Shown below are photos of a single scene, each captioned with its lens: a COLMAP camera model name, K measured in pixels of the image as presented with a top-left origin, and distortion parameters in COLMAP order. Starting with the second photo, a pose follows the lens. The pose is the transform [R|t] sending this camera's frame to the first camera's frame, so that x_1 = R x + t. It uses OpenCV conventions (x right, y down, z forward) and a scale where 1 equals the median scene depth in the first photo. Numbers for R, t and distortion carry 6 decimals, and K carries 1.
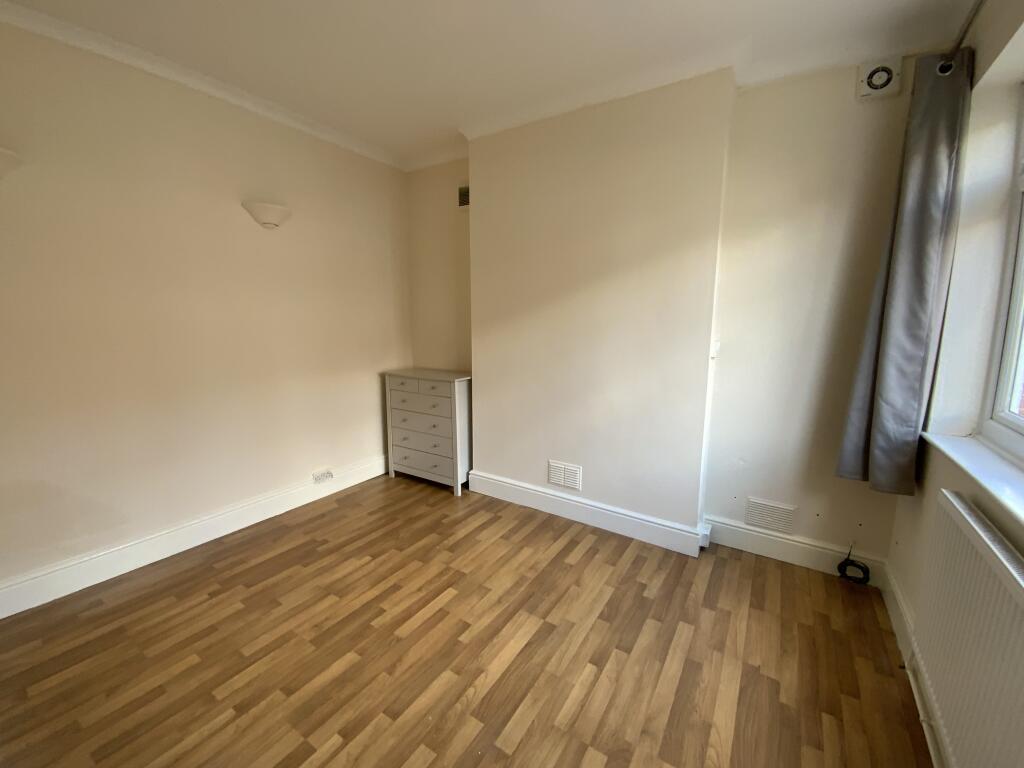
lens RADIAL K [[417.5, 0, 515.5], [0, 417.5, 382.3], [0, 0, 1]] dist [0.030559, -0.025694]
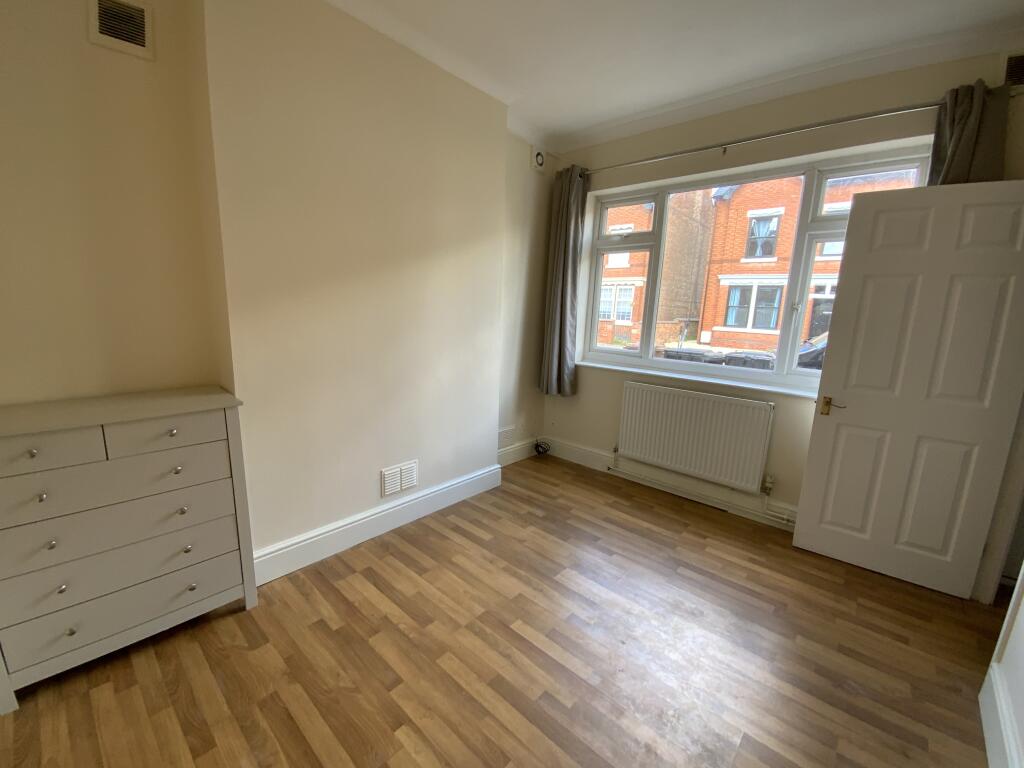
lens RADIAL K [[417.4, 0, 510.9], [0, 417.4, 380.3], [0, 0, 1]] dist [0.033747, -0.018637]
pose [[0.162417, -0.176212, 0.970860, -0.807765], [0.102073, 0.981646, 0.161094, -0.117204], [-0.981428, 0.072935, 0.177423, 0.740735]]
